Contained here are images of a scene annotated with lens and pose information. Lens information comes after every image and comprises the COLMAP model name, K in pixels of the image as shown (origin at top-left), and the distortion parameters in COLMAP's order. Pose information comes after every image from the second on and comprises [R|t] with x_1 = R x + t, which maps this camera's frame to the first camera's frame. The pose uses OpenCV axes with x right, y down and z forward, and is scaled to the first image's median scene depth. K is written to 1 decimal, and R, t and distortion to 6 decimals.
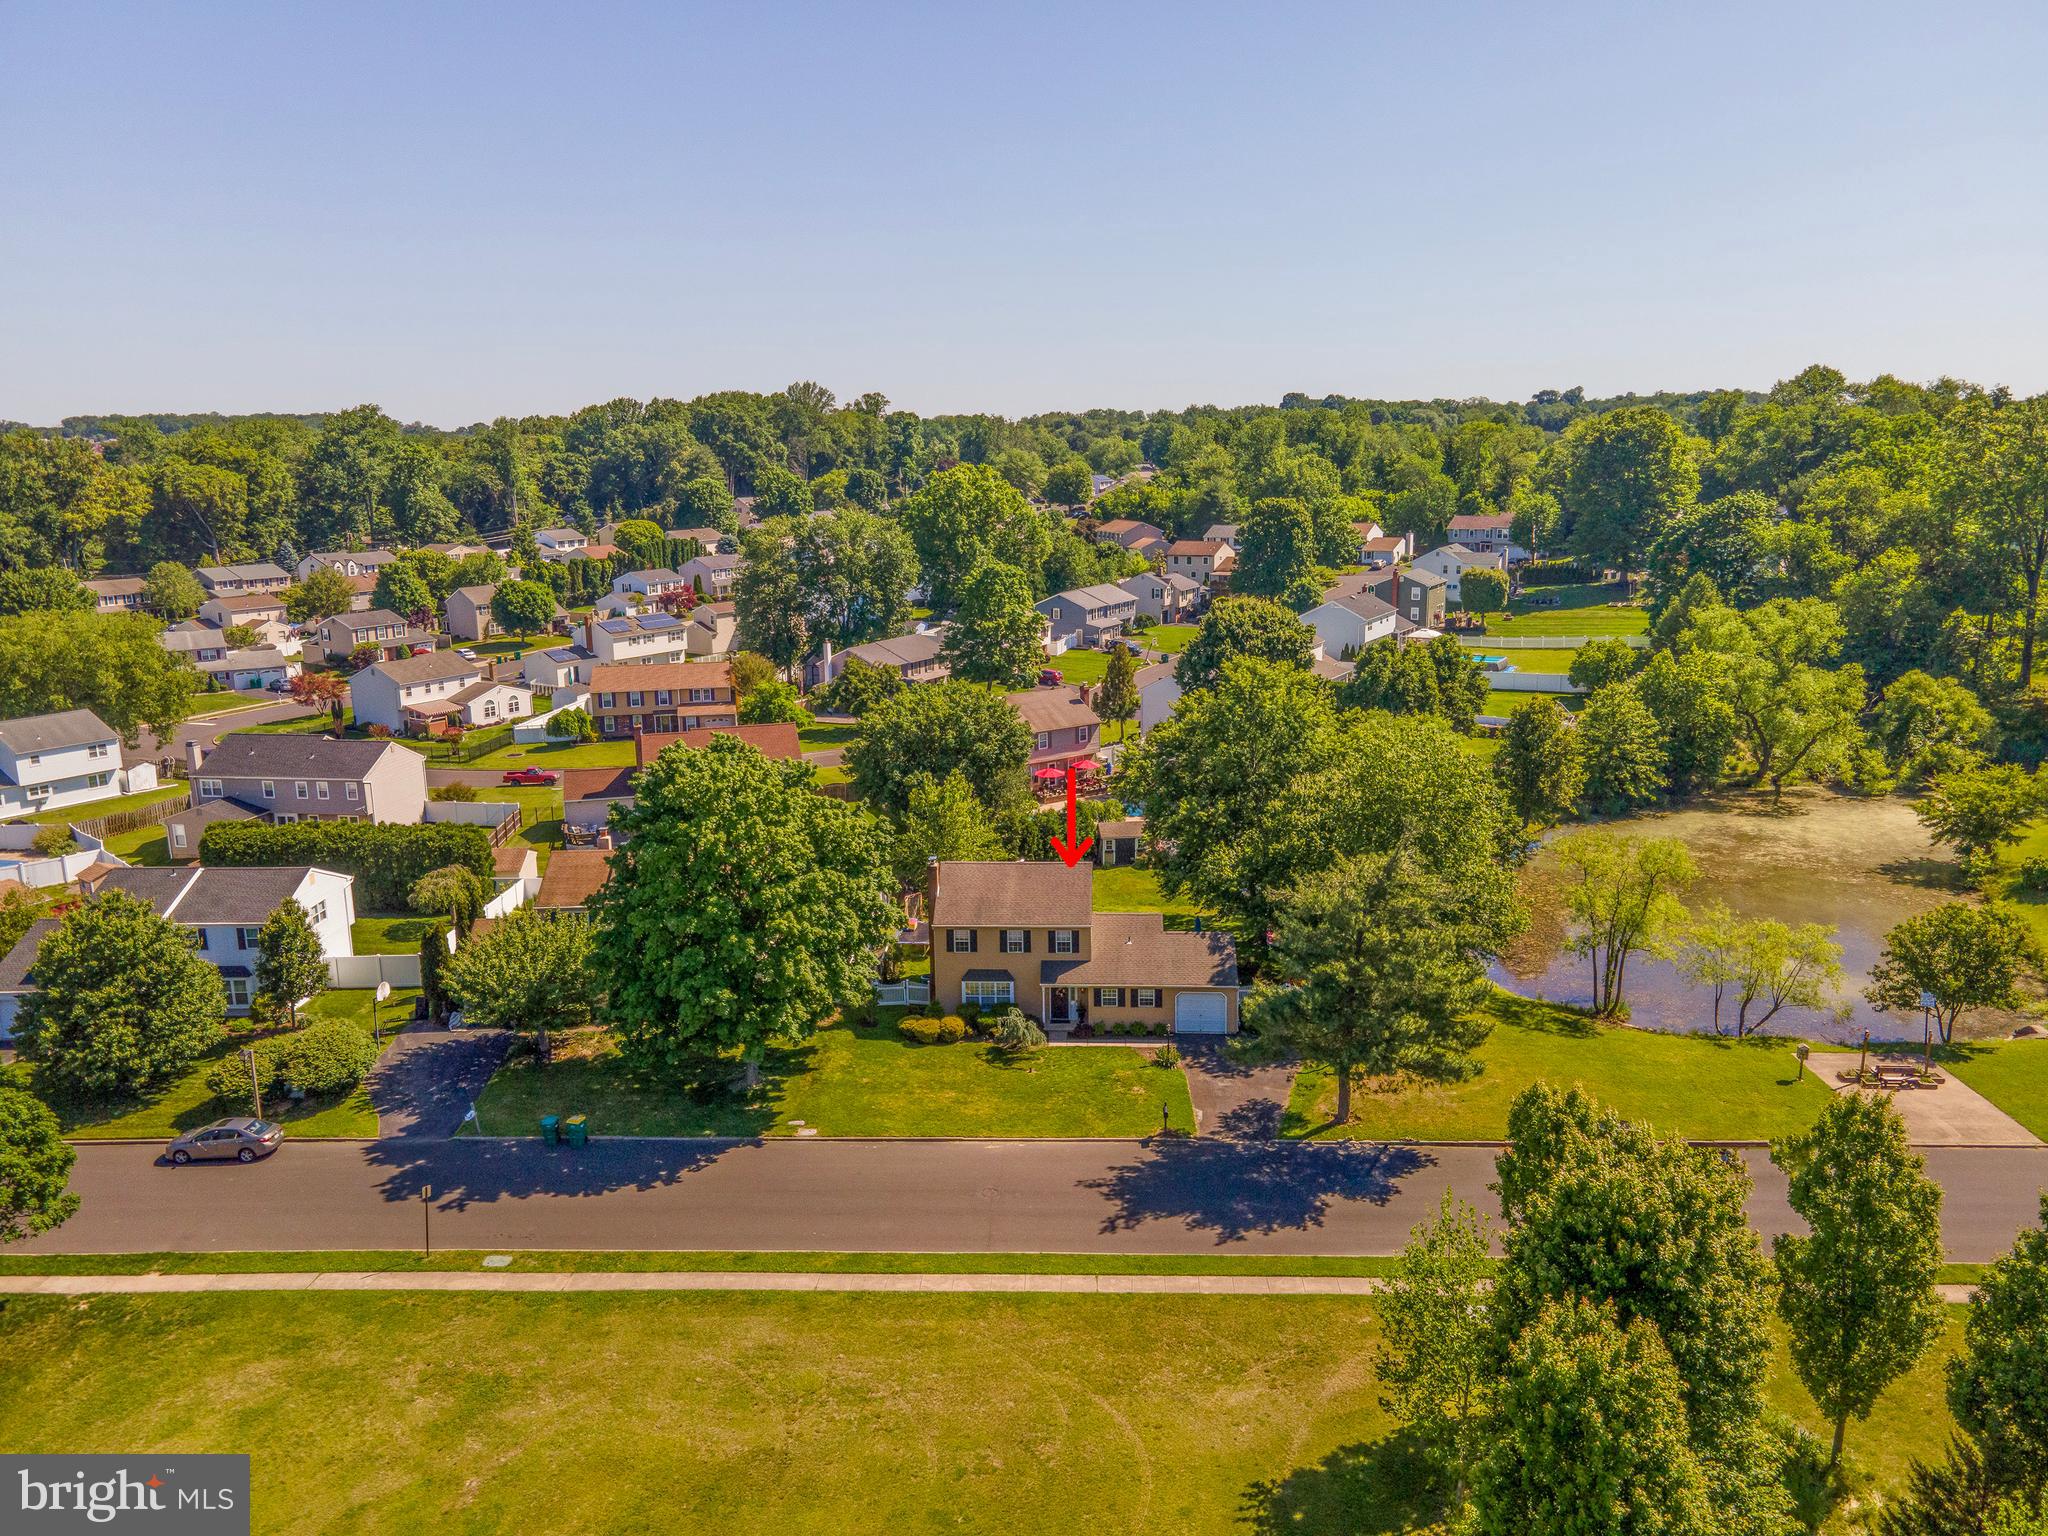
lens RADIAL K [[1583.5, 0, 996.0], [0, 1583.5, 768.5], [0, 0, 1]] dist [0.045397, 0.002206]
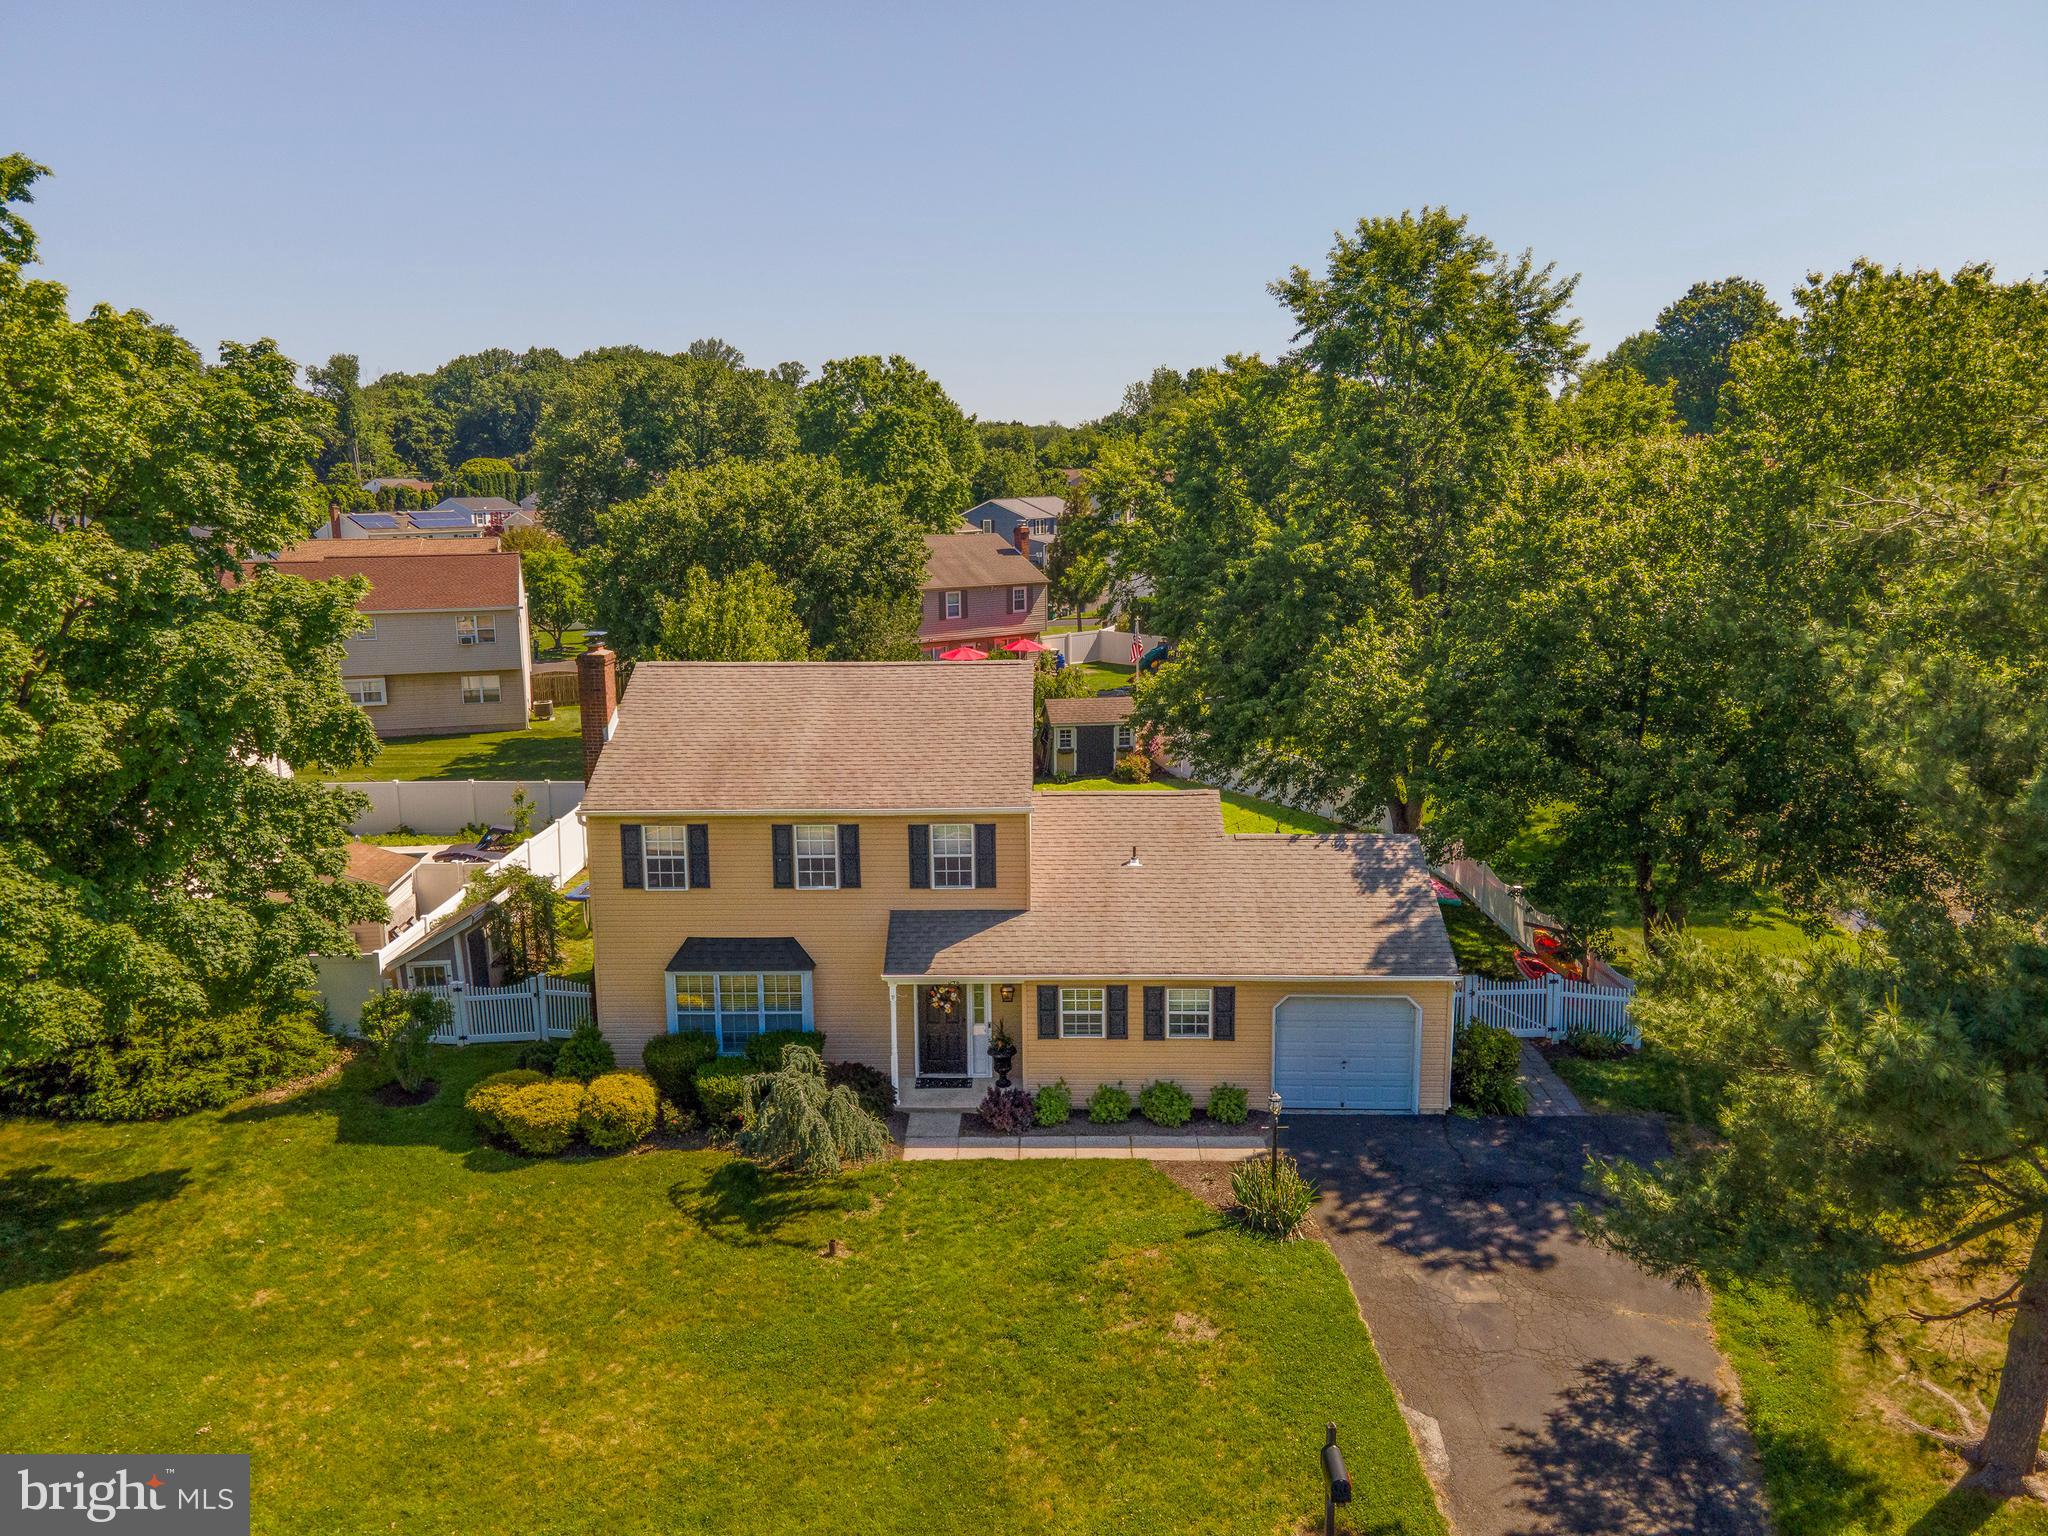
lens RADIAL K [[1478.0, 0, 1024.0], [0, 1478.0, 768.0], [0, 0, 1]] dist [0.034497, -0.004981]
pose [[0.998552, 0.001750, 0.053775, 0.040751], [0.000244, 0.999313, -0.037048, 0.101644], [-0.053803, 0.037008, 0.997866, 0.667084]]
